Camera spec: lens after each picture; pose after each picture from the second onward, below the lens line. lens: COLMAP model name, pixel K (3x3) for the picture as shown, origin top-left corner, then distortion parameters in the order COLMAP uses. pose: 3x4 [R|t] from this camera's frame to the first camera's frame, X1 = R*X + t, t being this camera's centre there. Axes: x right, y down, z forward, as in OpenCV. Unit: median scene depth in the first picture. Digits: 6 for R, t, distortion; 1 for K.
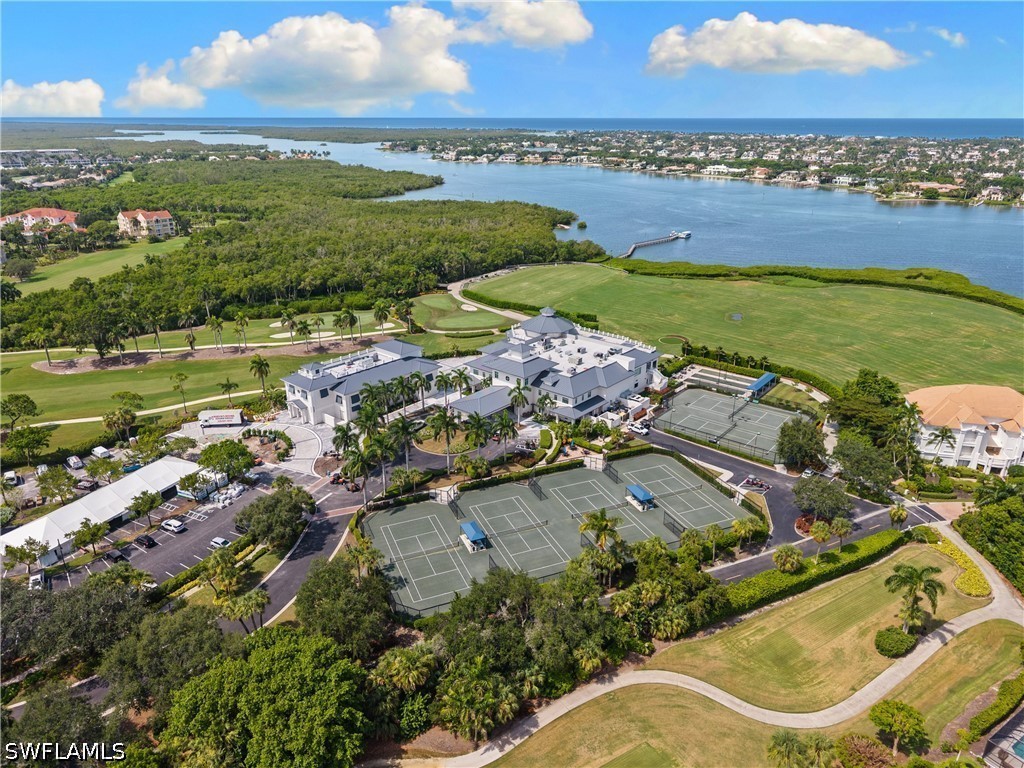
lens RADIAL K [[674.5, 0, 512.0], [0, 674.5, 384.0], [0, 0, 1]] dist [0.010363, -0.025624]
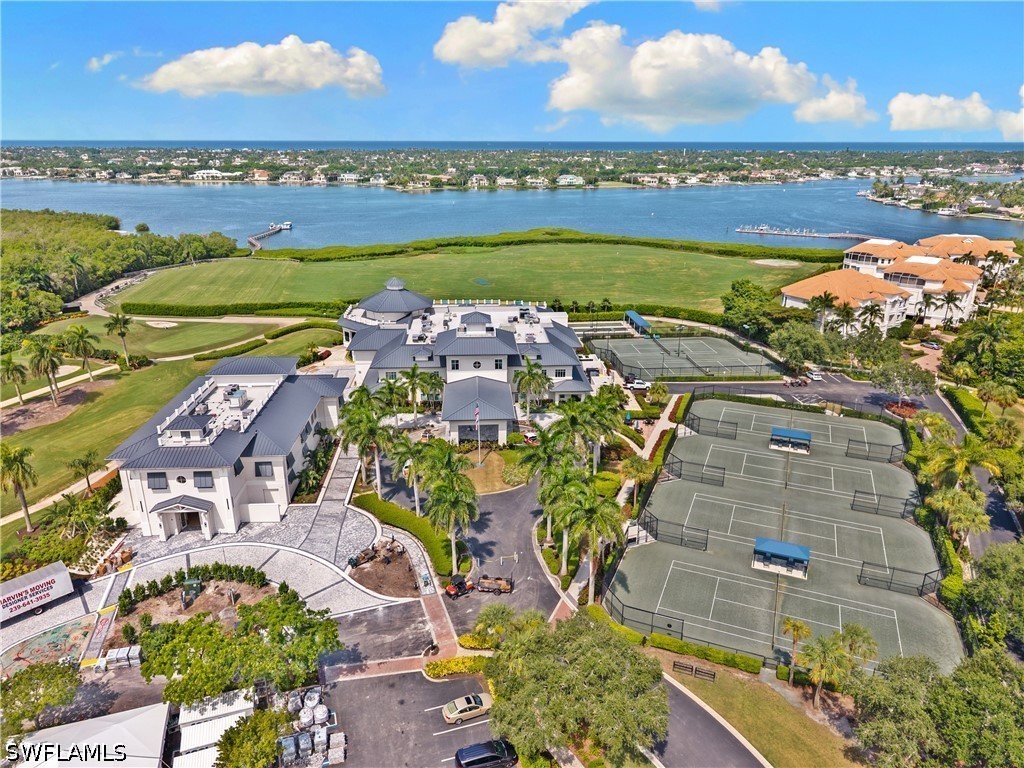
lens RADIAL K [[674.5, 0, 512.0], [0, 674.5, 384.0], [0, 0, 1]] dist [0.010363, -0.025624]
pose [[0.713376, -0.232903, 0.660947, -0.225995], [0.249346, 0.965794, 0.071198, -0.015094], [-0.654920, 0.114013, 0.747048, 0.238490]]
